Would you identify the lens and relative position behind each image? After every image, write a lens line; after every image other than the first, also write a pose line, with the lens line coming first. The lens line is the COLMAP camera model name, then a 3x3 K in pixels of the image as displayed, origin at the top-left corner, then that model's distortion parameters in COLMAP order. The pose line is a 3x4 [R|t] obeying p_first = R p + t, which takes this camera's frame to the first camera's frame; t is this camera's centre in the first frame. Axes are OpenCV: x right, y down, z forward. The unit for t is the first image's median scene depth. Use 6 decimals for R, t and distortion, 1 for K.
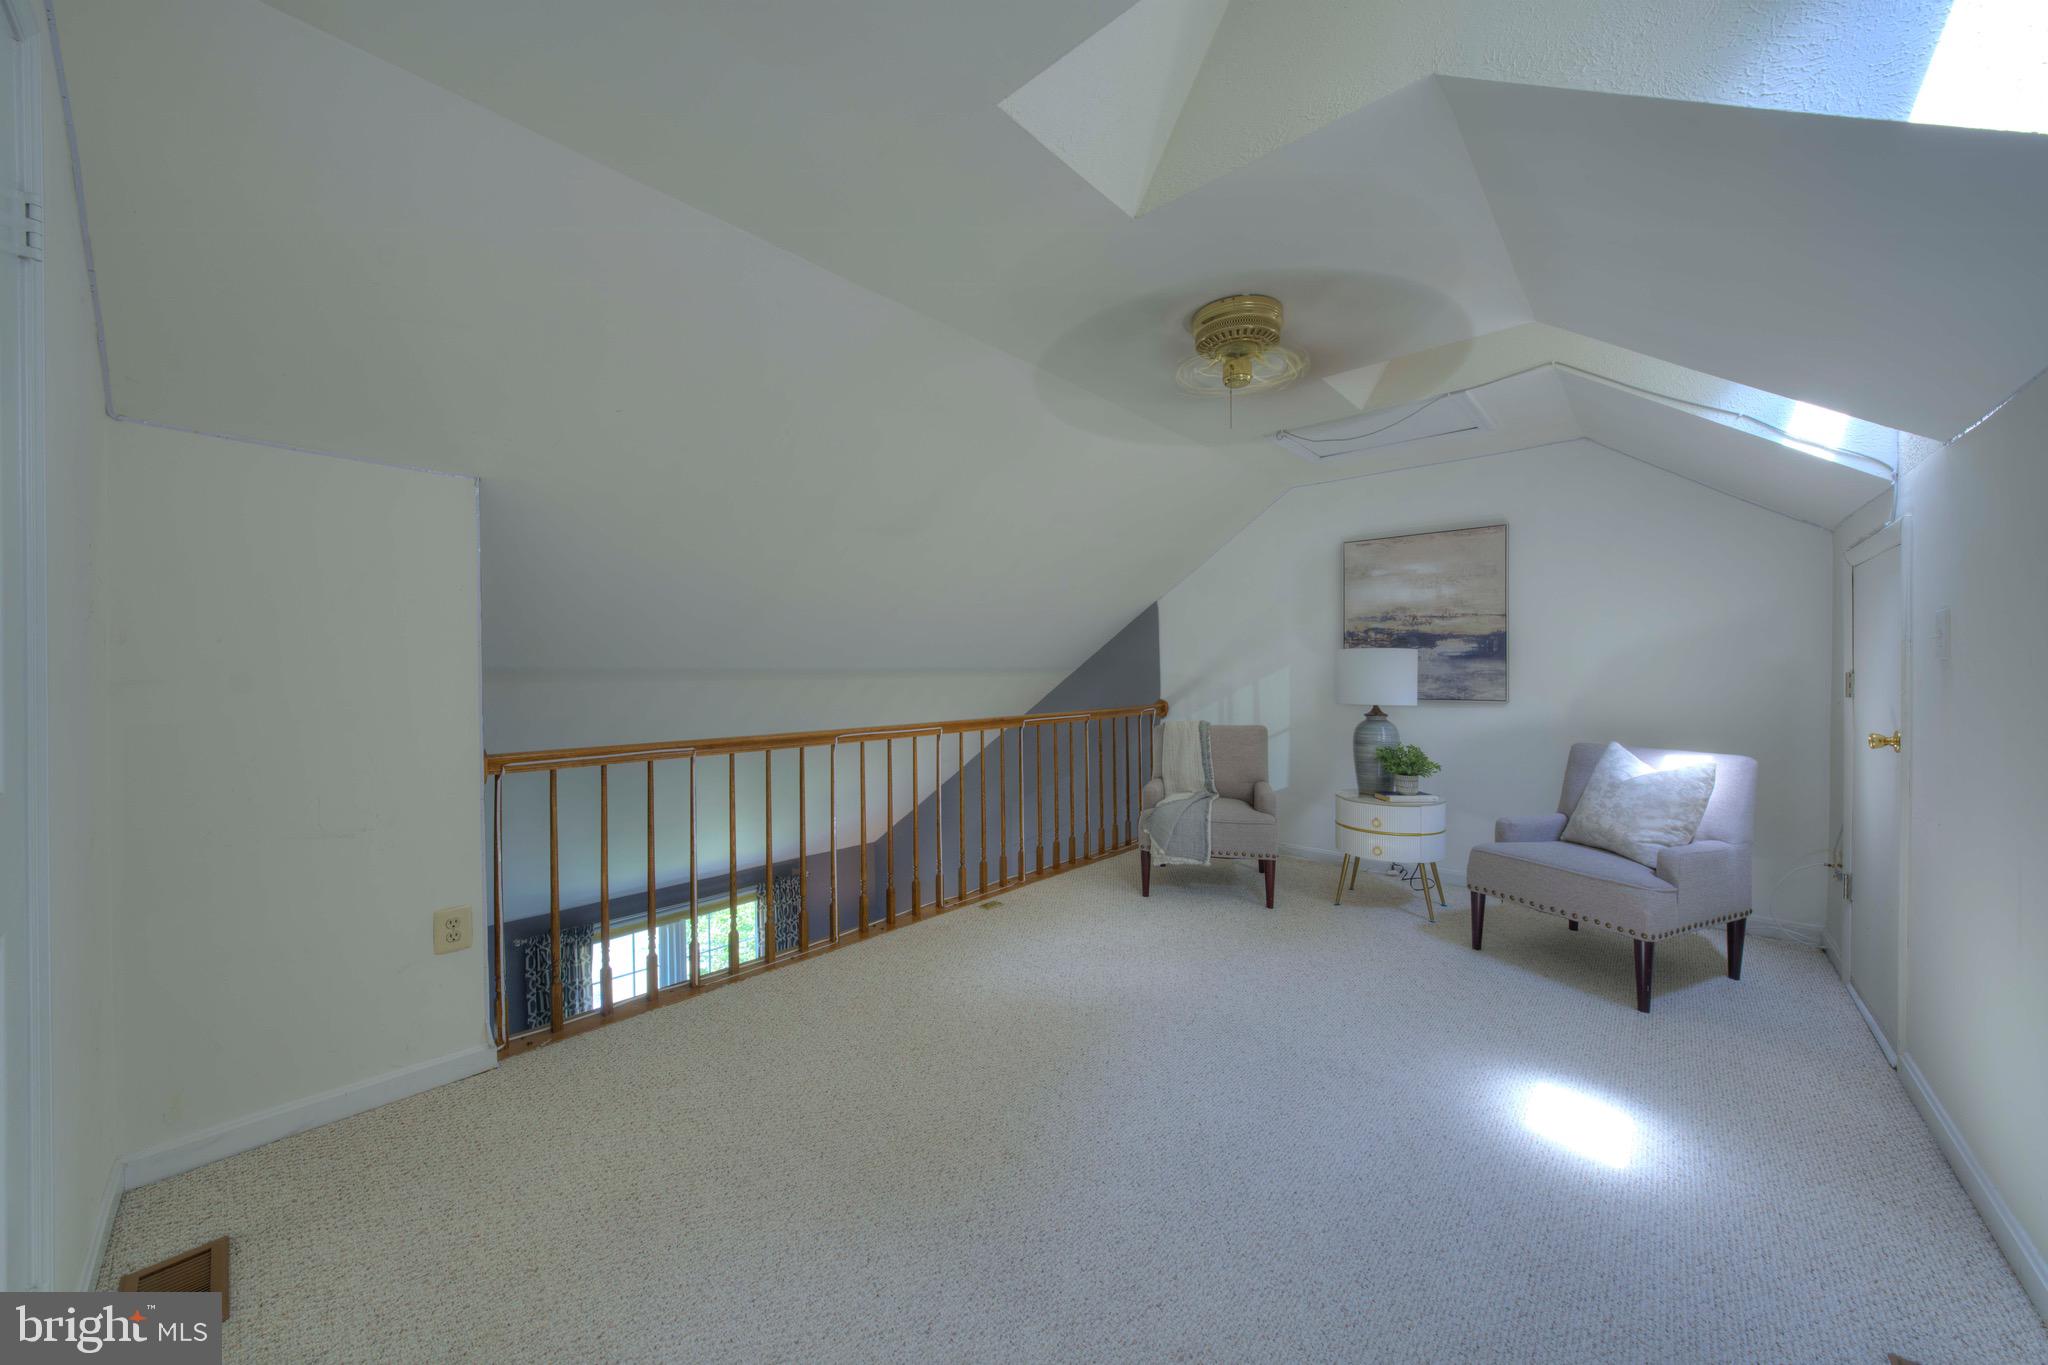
lens RADIAL K [[730.1, 0, 1029.1], [0, 730.1, 678.1], [0, 0, 1]] dist [-0.001646, 0.000048]
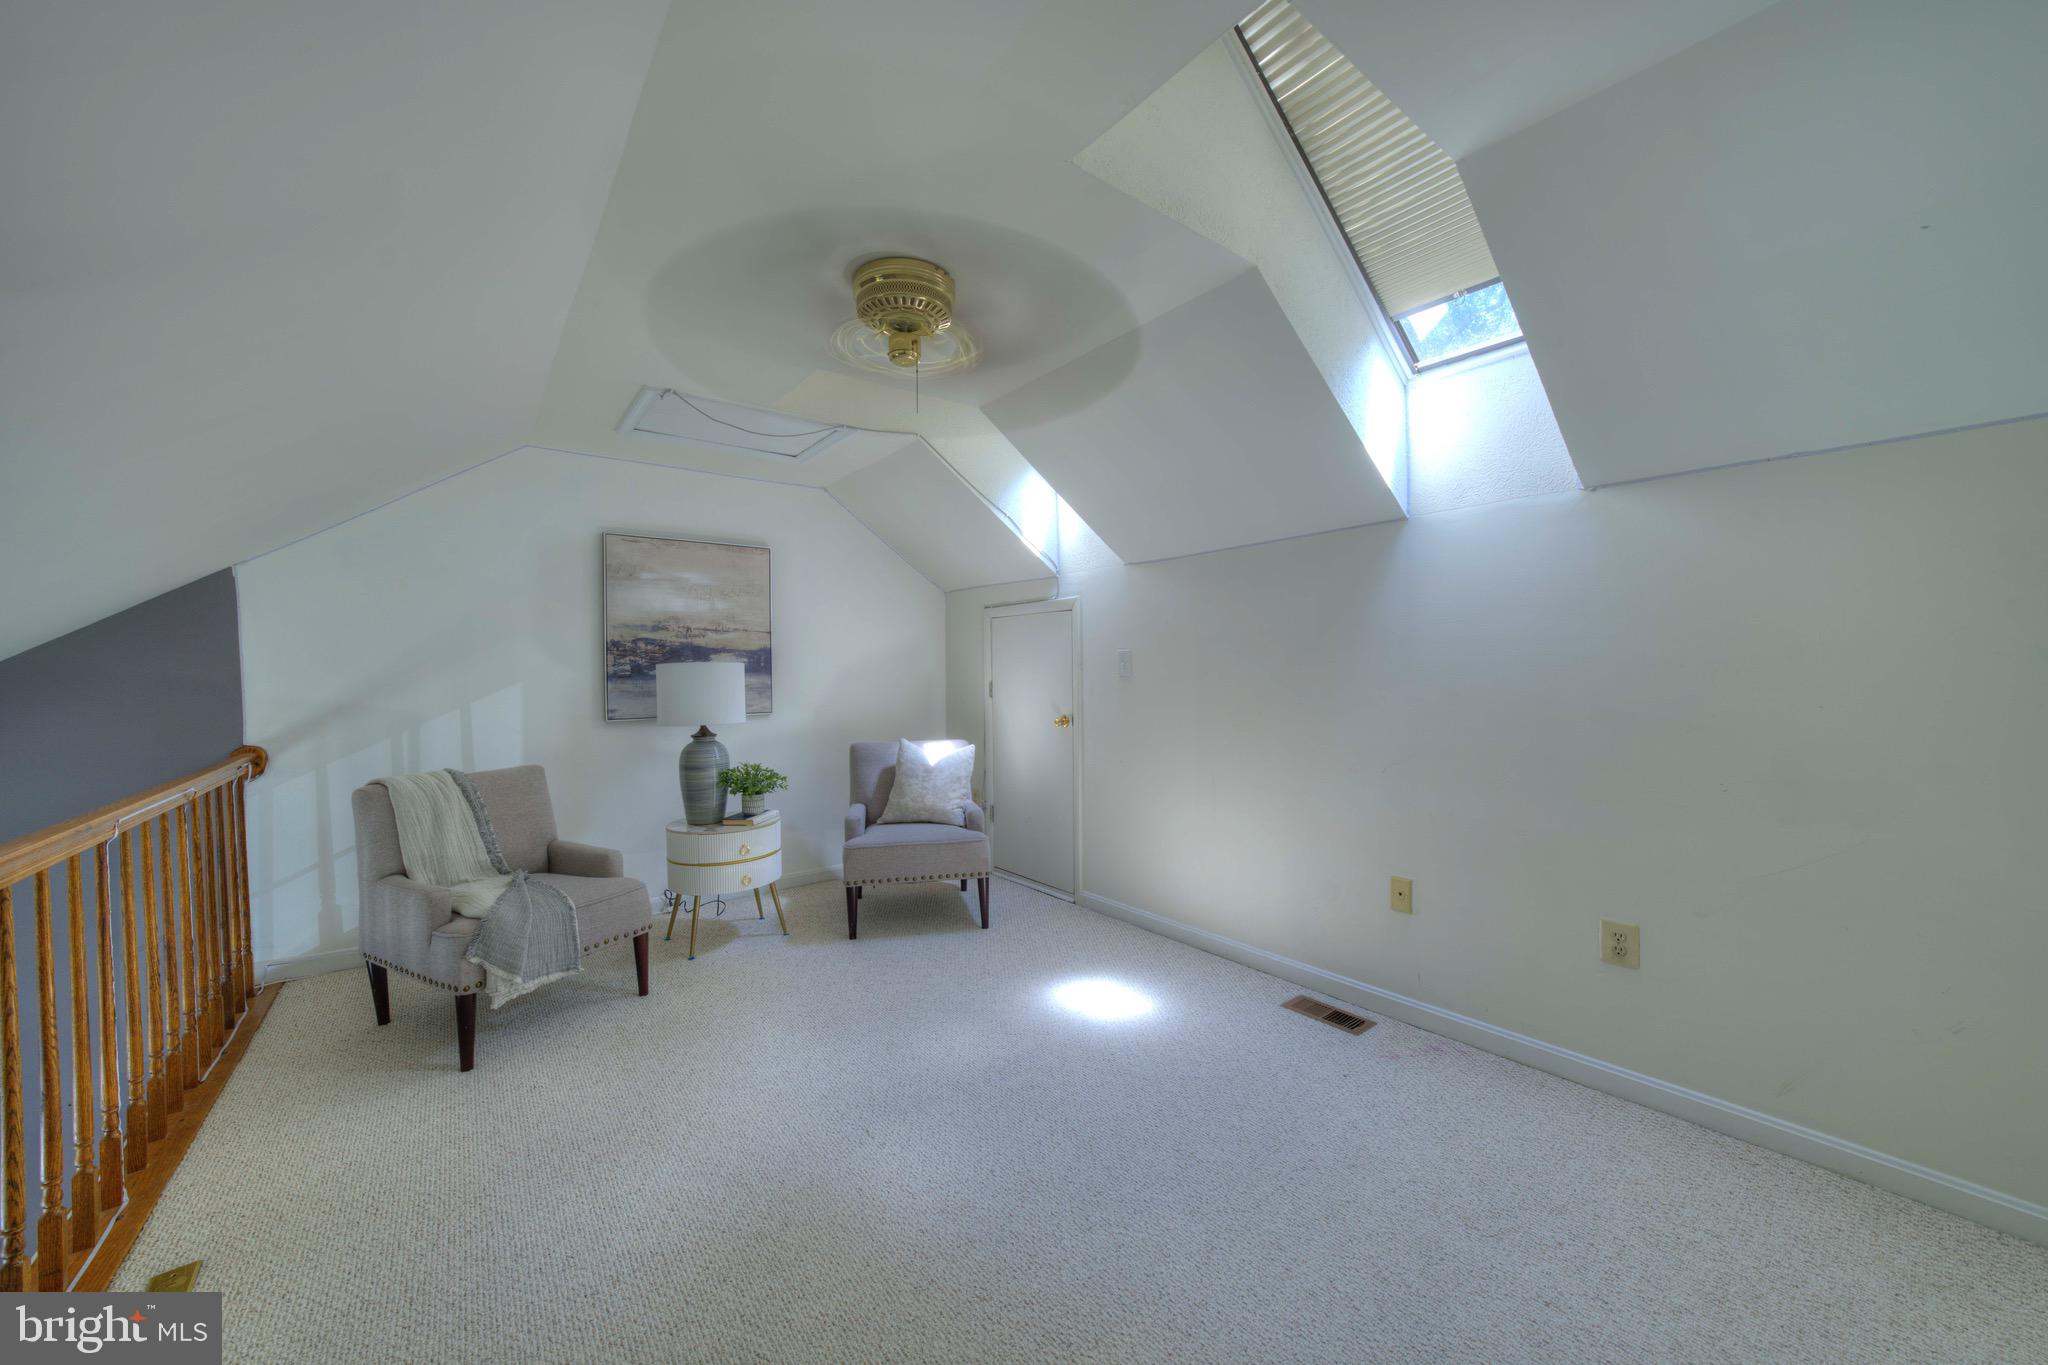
lens RADIAL K [[730.1, 0, 1013.3], [0, 730.1, 683.4], [0, 0, 1]] dist [-0.001646, 0.000048]
pose [[0.198708, -0.015204, 0.979941, -0.323983], [0.020601, 0.999724, 0.011334, -0.016092], [-0.979842, 0.017936, 0.198966, 0.421766]]
